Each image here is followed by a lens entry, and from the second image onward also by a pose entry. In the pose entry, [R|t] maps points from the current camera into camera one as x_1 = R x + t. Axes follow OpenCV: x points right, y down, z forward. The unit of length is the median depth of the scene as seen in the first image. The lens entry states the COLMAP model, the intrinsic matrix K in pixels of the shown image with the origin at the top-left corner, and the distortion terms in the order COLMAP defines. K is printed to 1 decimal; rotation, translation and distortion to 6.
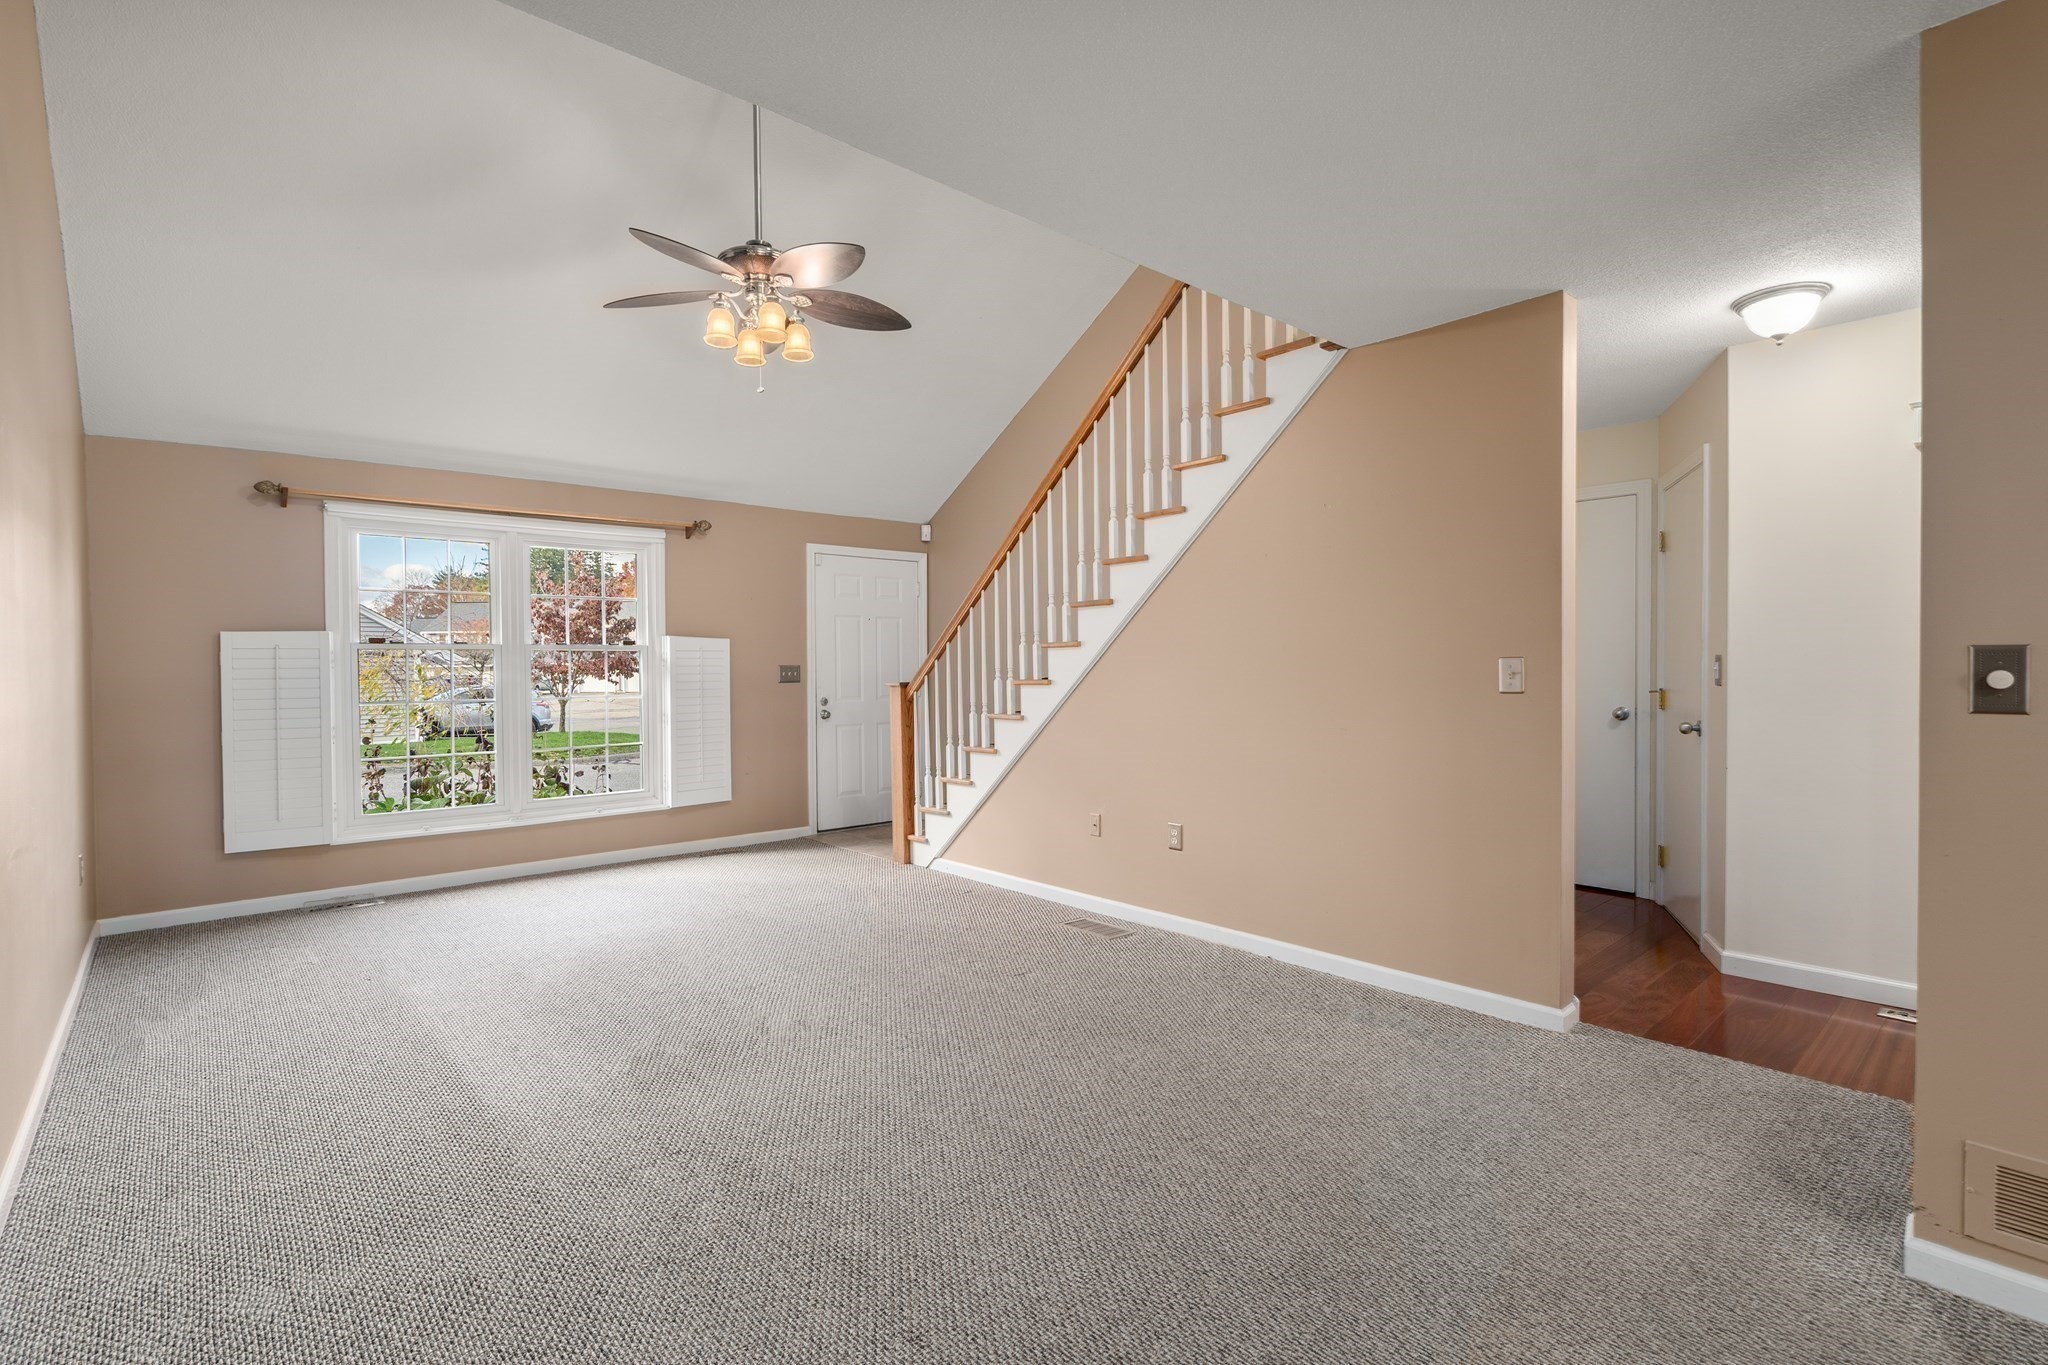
lens RADIAL K [[948.6, 0, 1024.0], [0, 948.6, 682.5], [0, 0, 1]] dist [0.000470, 0.000477]
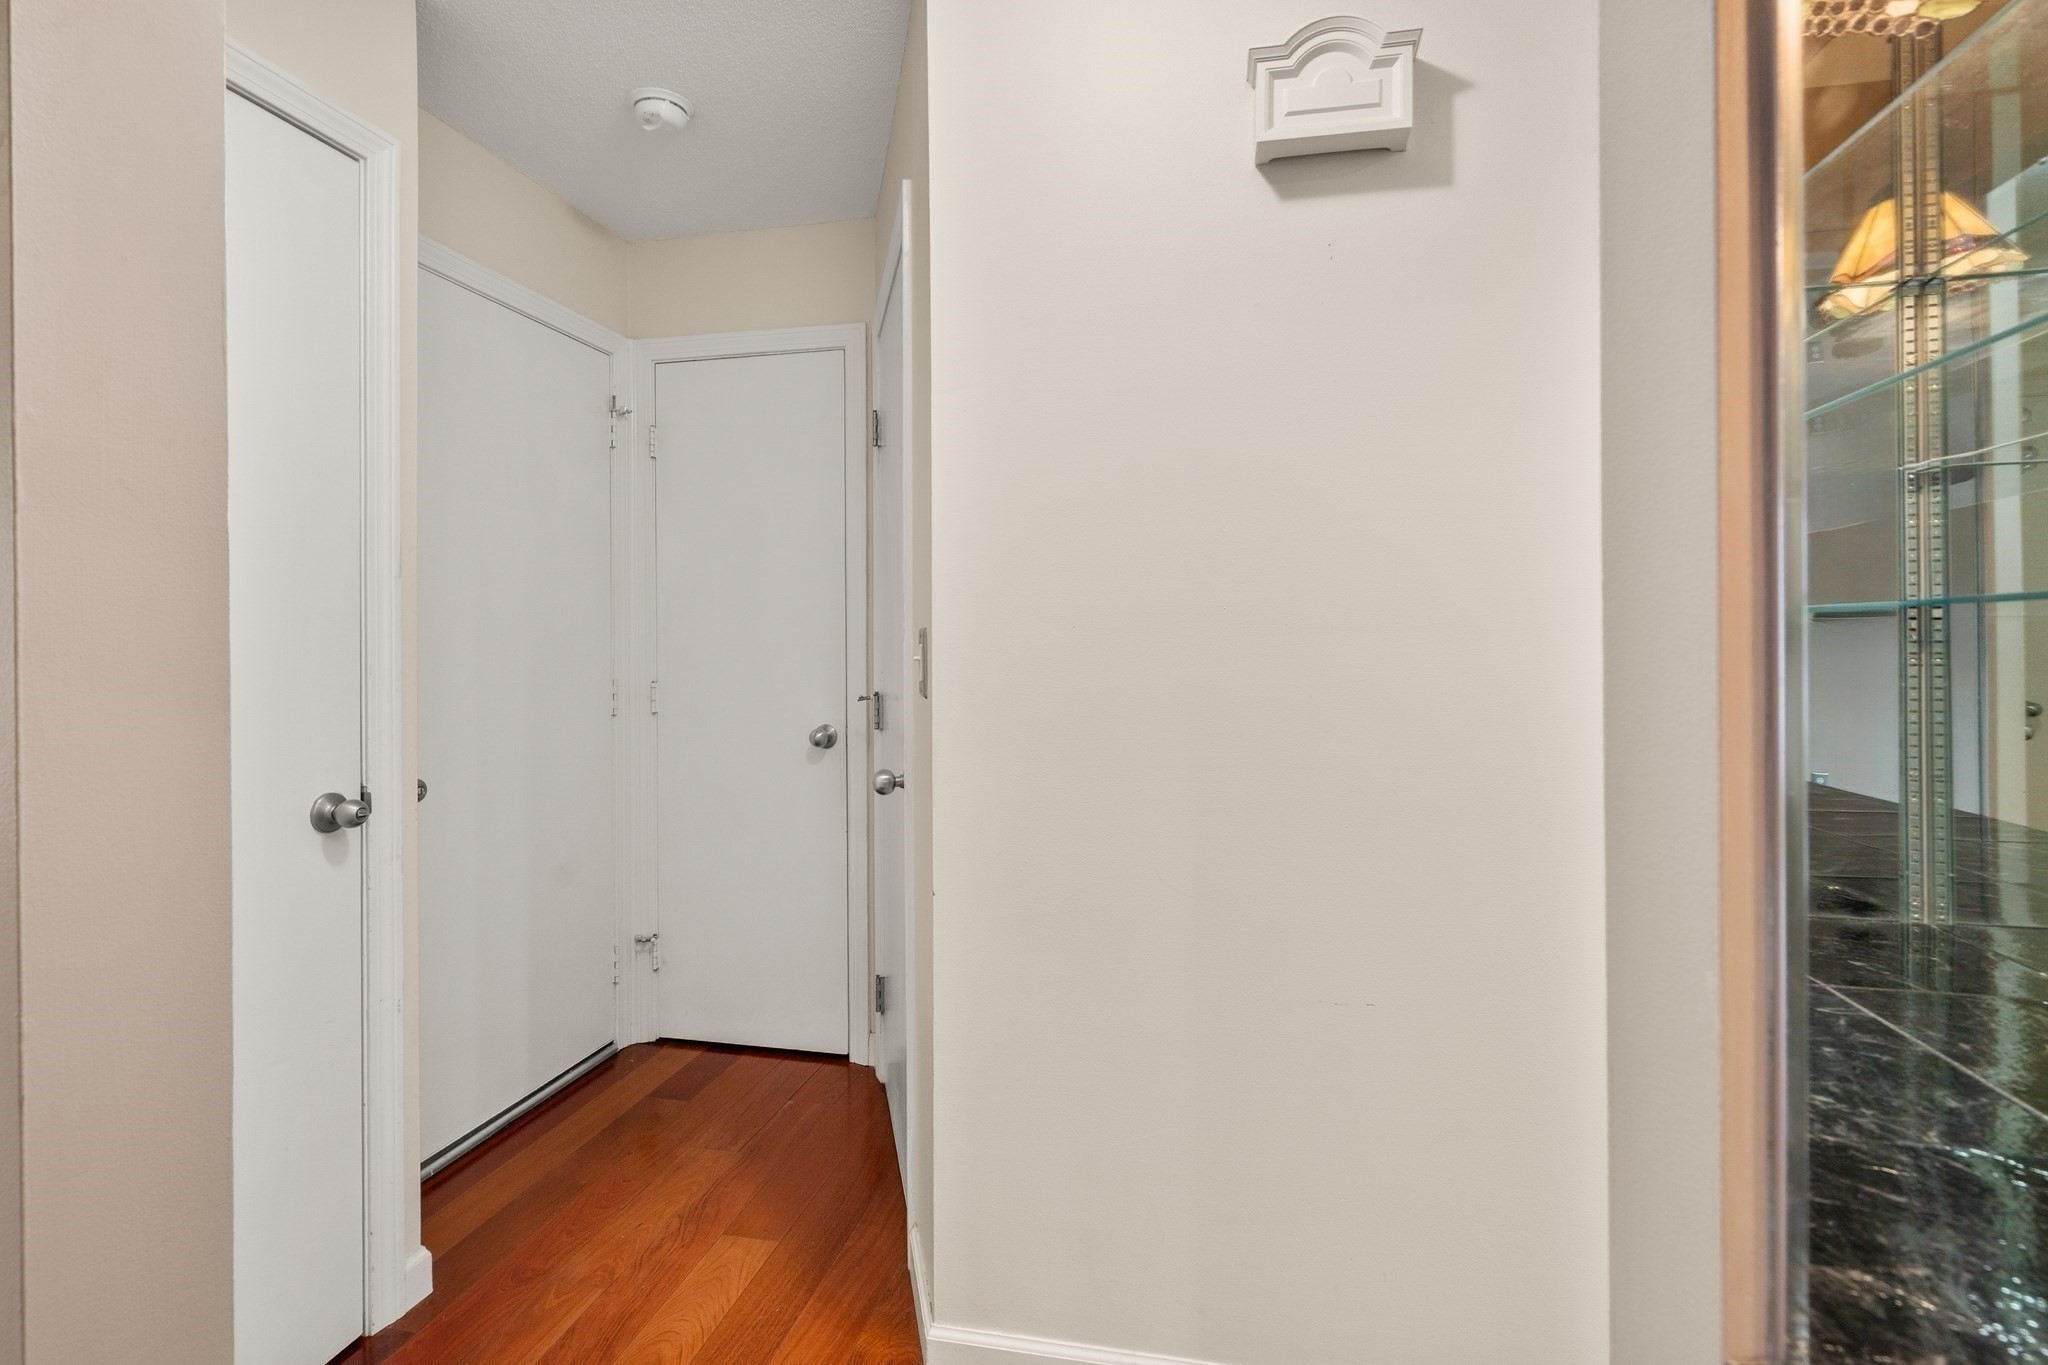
lens RADIAL K [[958.4, 0, 1019.1], [0, 958.4, 653.0], [0, 0, 1]] dist [-0.001539, 0.000774]
pose [[0.815585, 0.000702, 0.578637, 0.413841], [0.007682, 0.999898, -0.012041, -0.009399], [-0.578587, 0.014266, 0.815496, 0.492946]]
